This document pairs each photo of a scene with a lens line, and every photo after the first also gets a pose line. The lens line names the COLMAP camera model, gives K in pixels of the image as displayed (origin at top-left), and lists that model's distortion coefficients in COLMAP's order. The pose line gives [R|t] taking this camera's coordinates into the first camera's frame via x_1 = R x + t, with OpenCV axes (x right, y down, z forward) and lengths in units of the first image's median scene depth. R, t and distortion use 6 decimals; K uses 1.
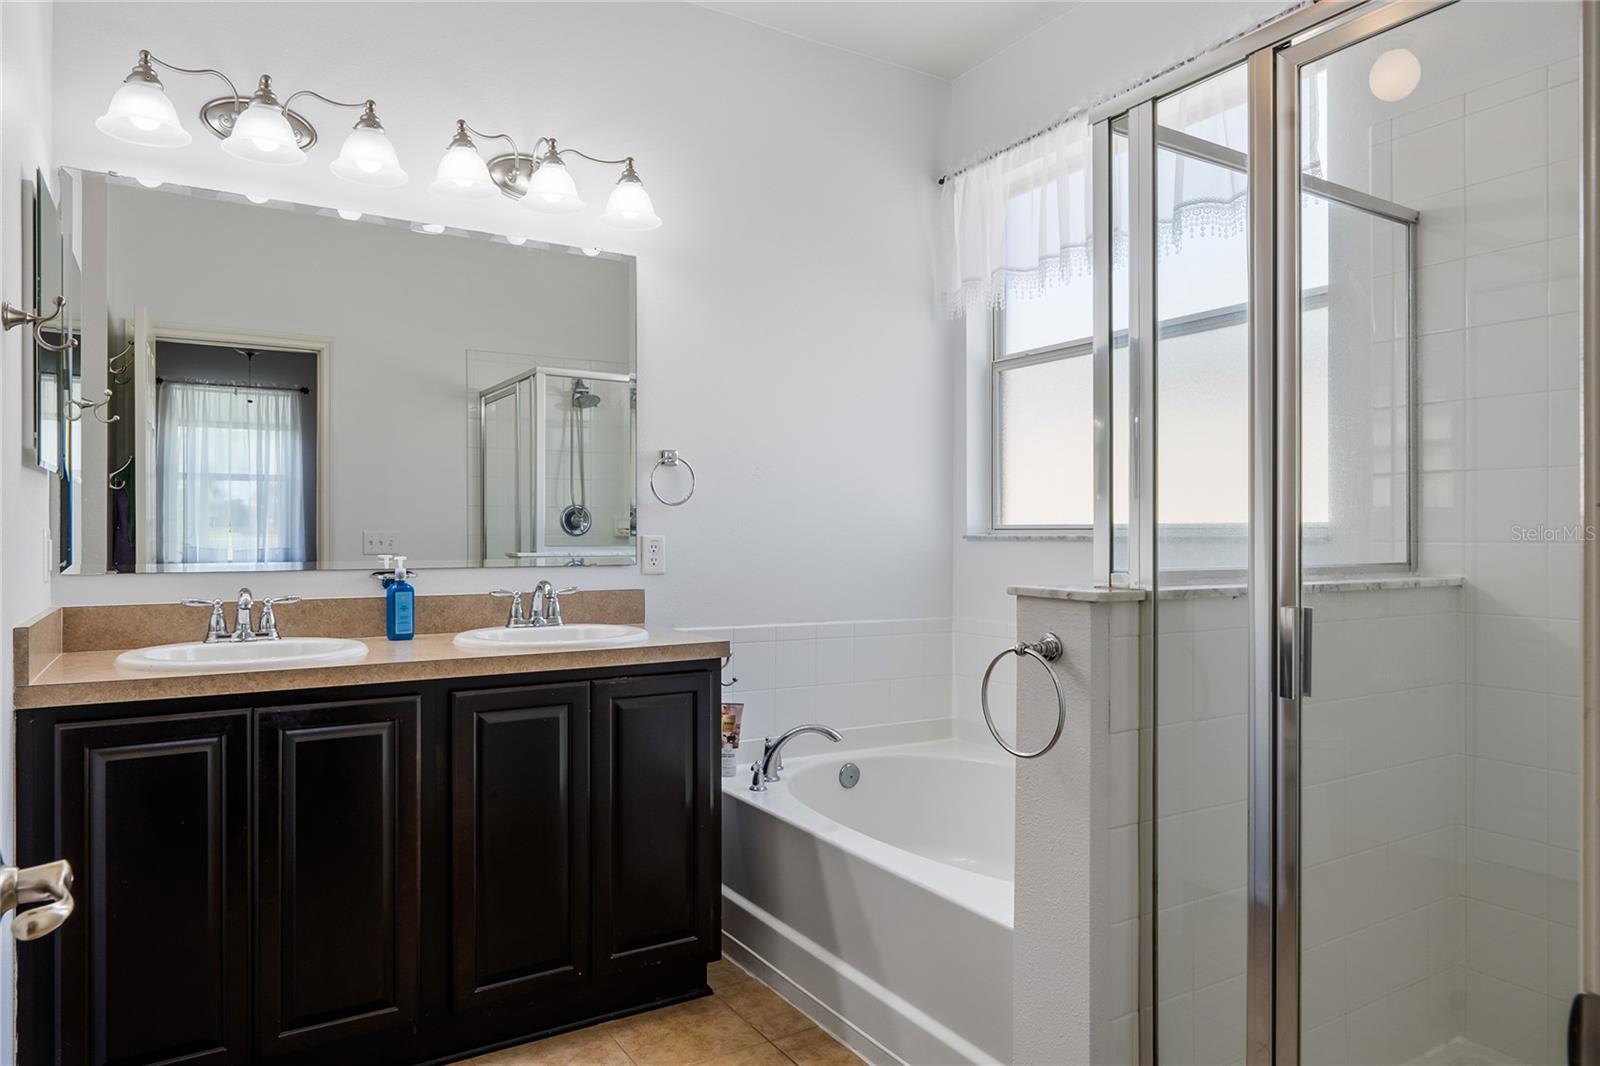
lens RADIAL K [[993.5, 0, 800.0], [0, 993.5, 533.0], [0, 0, 1]] dist [-0.001012, 0.001330]
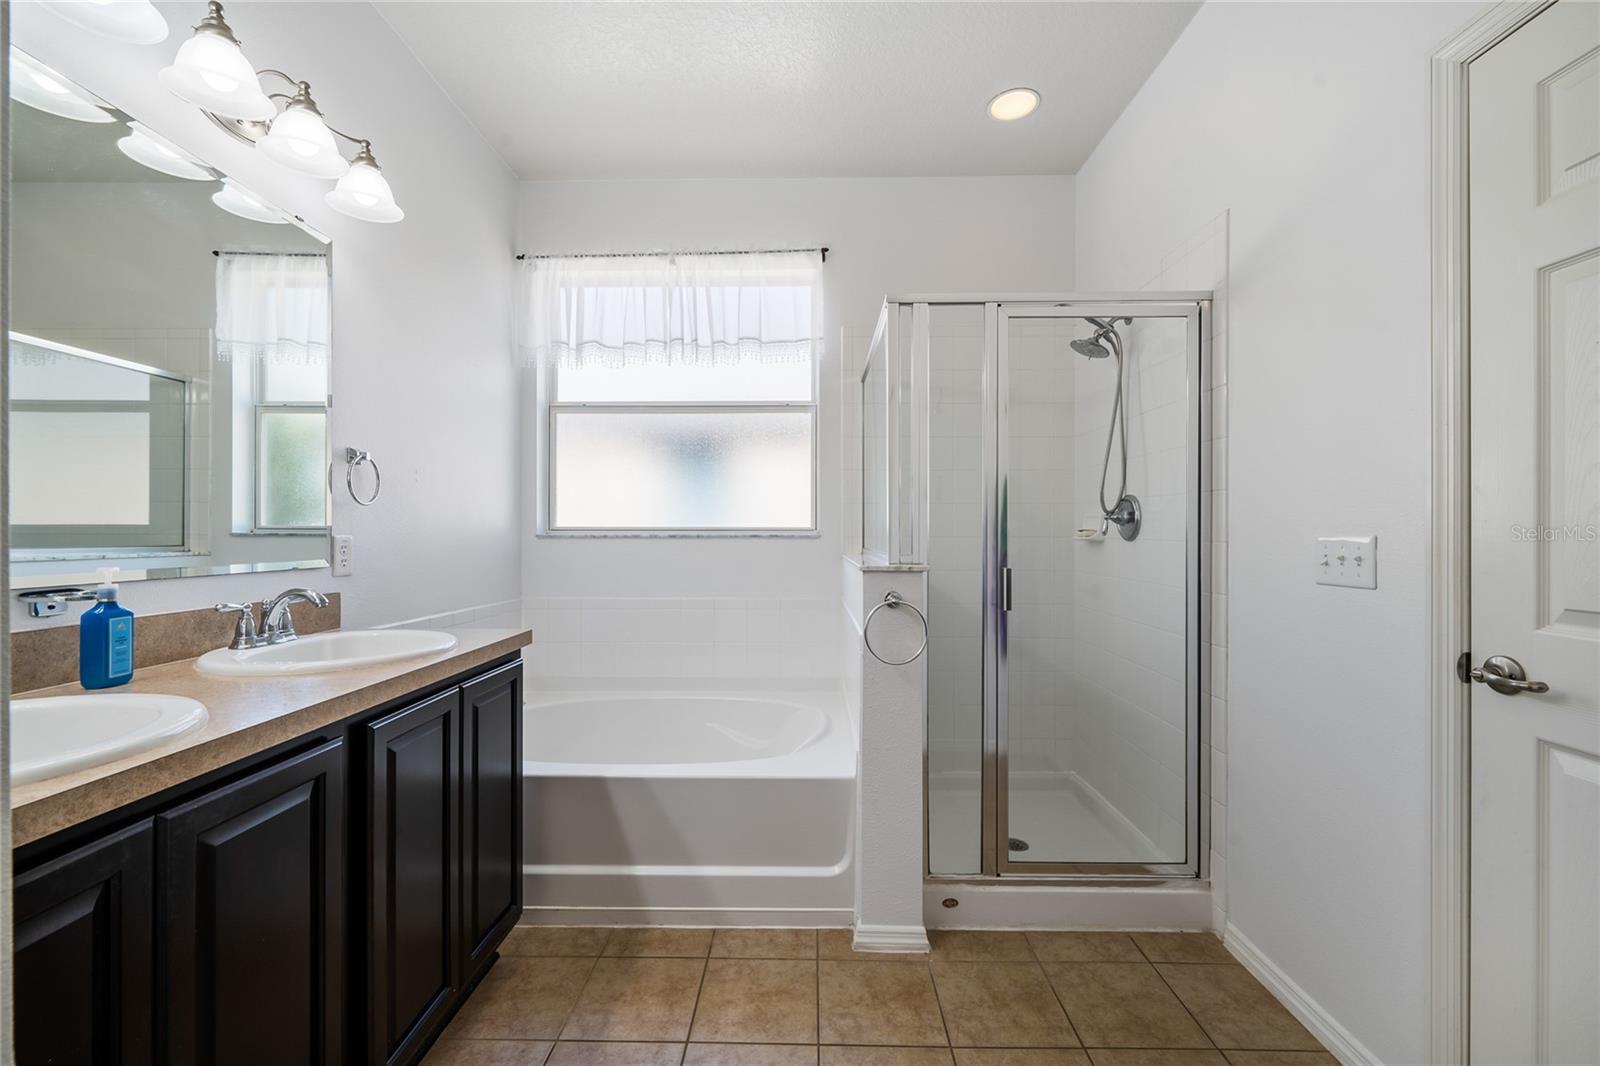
lens RADIAL K [[653.8, 0, 805.6], [0, 653.8, 532.6], [0, 0, 1]] dist [0.000292, -0.000066]
pose [[0.545523, 0.000153, 0.838096, -0.469055], [-0.000218, 1.000000, -0.000041, -0.000614], [-0.838096, -0.000161, 0.545523, 0.303718]]
